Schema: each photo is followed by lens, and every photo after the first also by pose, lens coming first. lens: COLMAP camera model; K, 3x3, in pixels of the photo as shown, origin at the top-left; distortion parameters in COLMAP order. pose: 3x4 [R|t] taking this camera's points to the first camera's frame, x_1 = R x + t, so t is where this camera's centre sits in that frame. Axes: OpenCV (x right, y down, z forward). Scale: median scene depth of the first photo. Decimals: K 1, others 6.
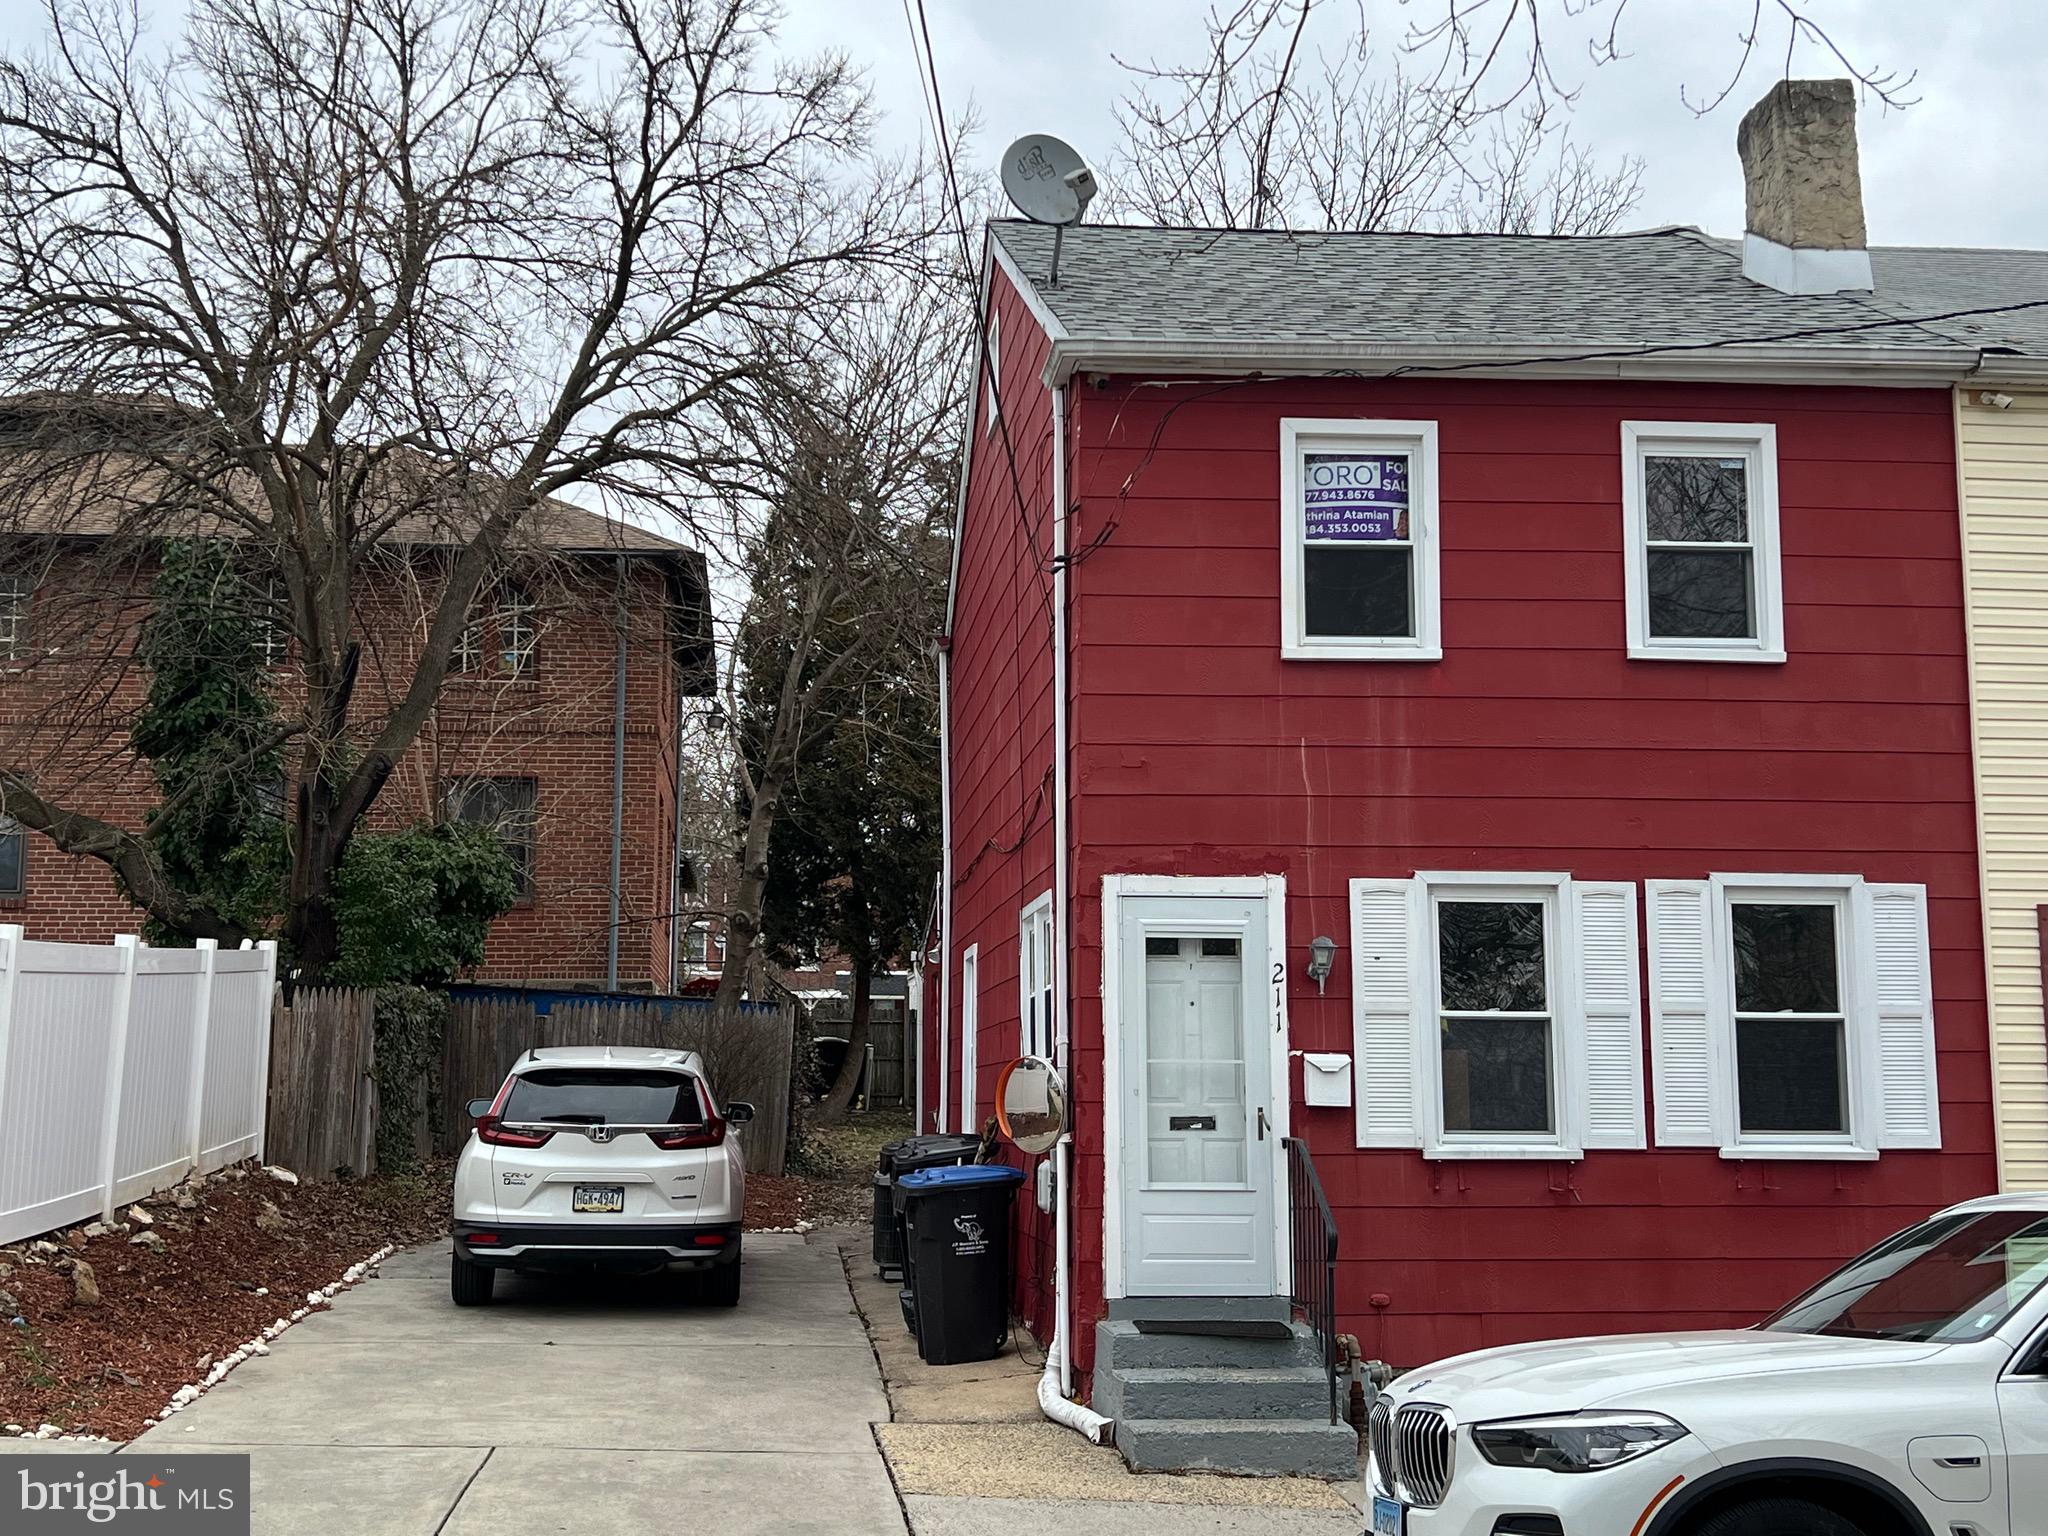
lens RADIAL K [[2417.9, 0, 1024.0], [0, 2417.9, 768.0], [0, 0, 1]] dist [0.155412, -0.413040]
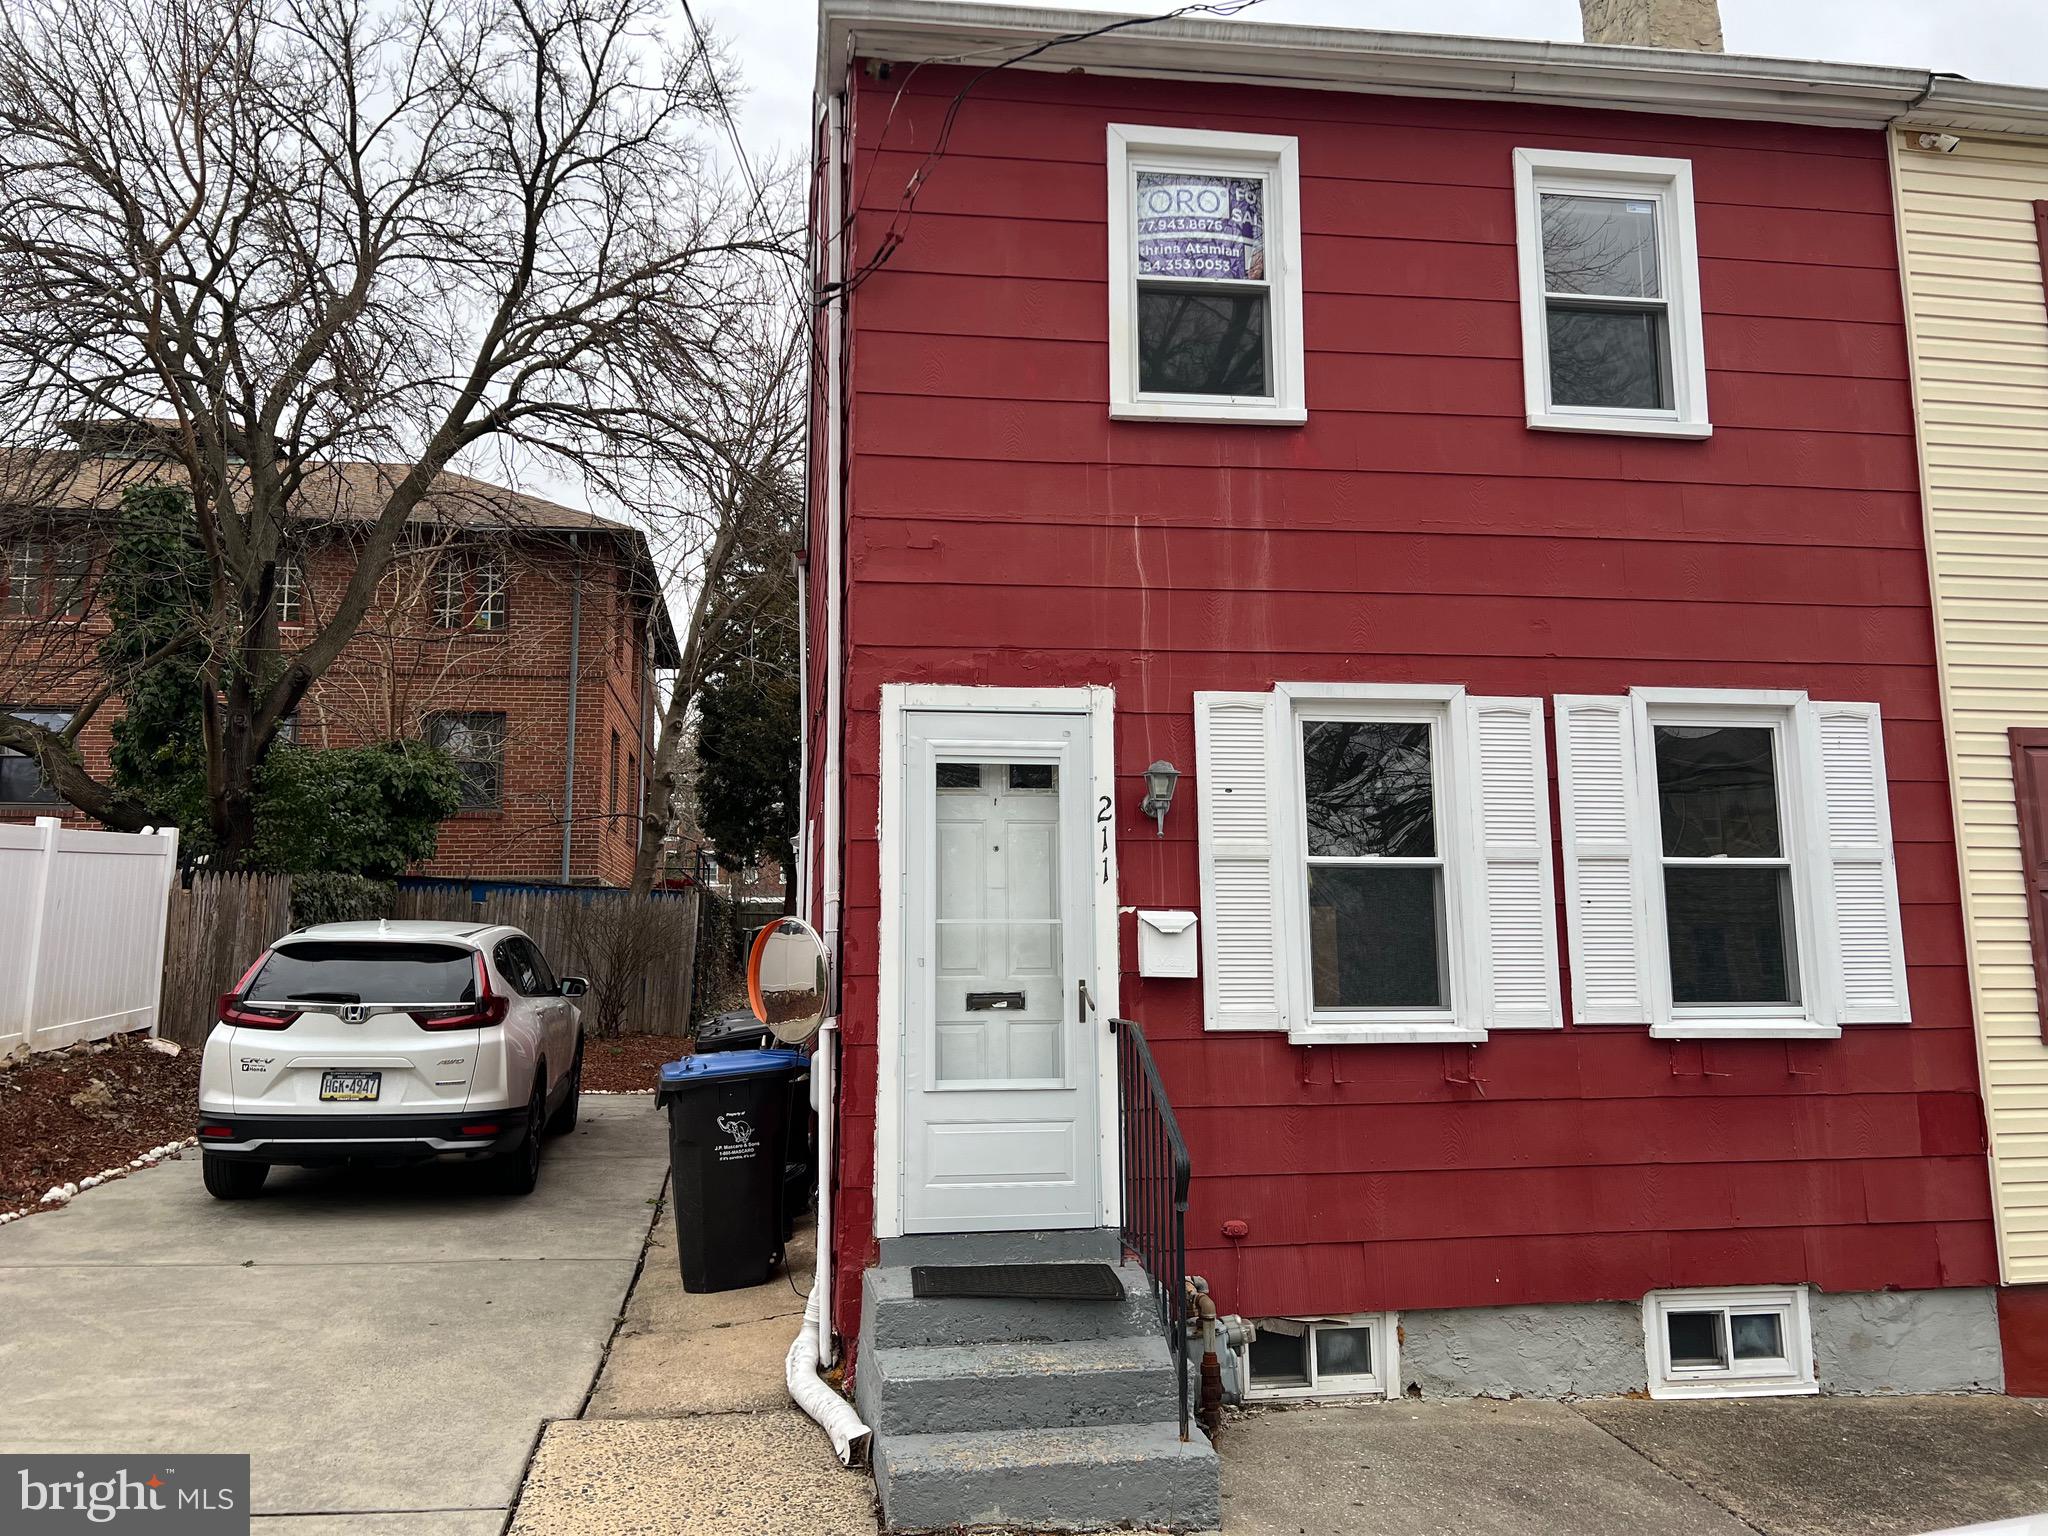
lens RADIAL K [[1539.1, 0, 1023.1], [0, 1539.1, 732.6], [0, 0, 1]] dist [0.066069, -0.078217]
pose [[0.998537, 0.001290, 0.054050, 0.050439], [-0.000407, 0.999866, -0.016356, 0.066957], [-0.054064, 0.016310, 0.998404, 0.494614]]
